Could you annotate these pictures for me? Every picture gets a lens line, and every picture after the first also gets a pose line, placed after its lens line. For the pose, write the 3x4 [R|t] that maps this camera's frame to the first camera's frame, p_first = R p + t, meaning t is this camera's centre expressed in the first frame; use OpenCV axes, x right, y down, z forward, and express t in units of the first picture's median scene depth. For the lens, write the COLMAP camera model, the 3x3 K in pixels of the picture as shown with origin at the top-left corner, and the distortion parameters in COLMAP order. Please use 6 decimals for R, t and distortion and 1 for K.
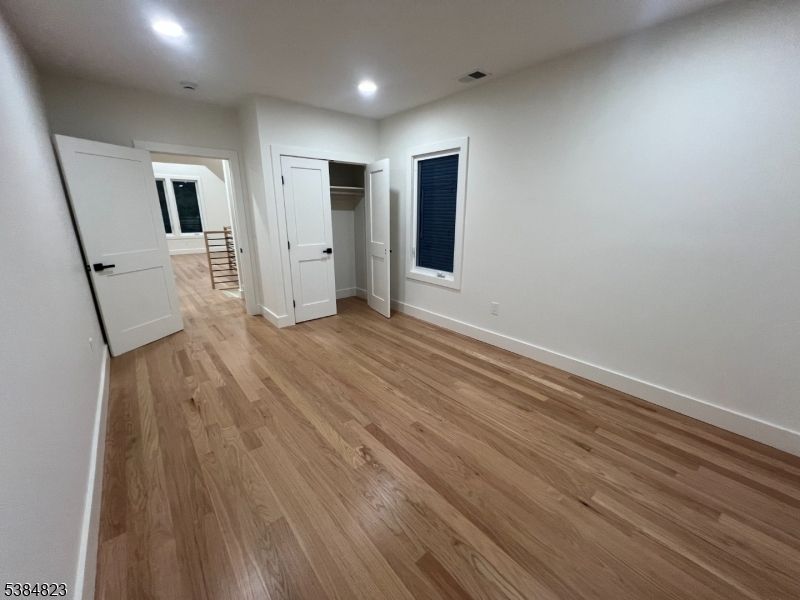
lens RADIAL K [[318.6, 0, 398.6], [0, 318.6, 301.3], [0, 0, 1]] dist [-0.000679, -0.000043]
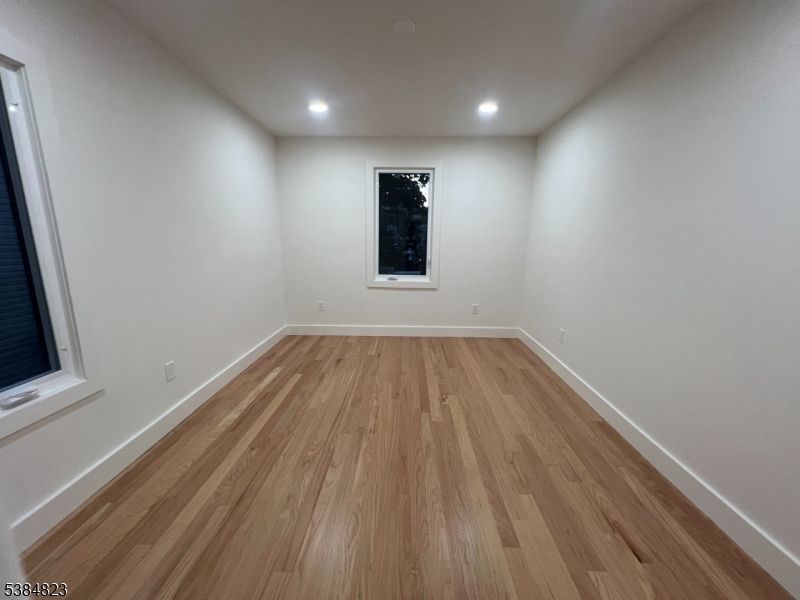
lens RADIAL K [[318.6, 0, 398.6], [0, 318.6, 301.3], [0, 0, 1]] dist [-0.000679, -0.000043]
pose [[-0.748464, -0.143036, 0.647567, -0.640883], [0.166235, 0.904823, 0.391995, -0.401590], [-0.642003, 0.401043, -0.653450, 1.484905]]
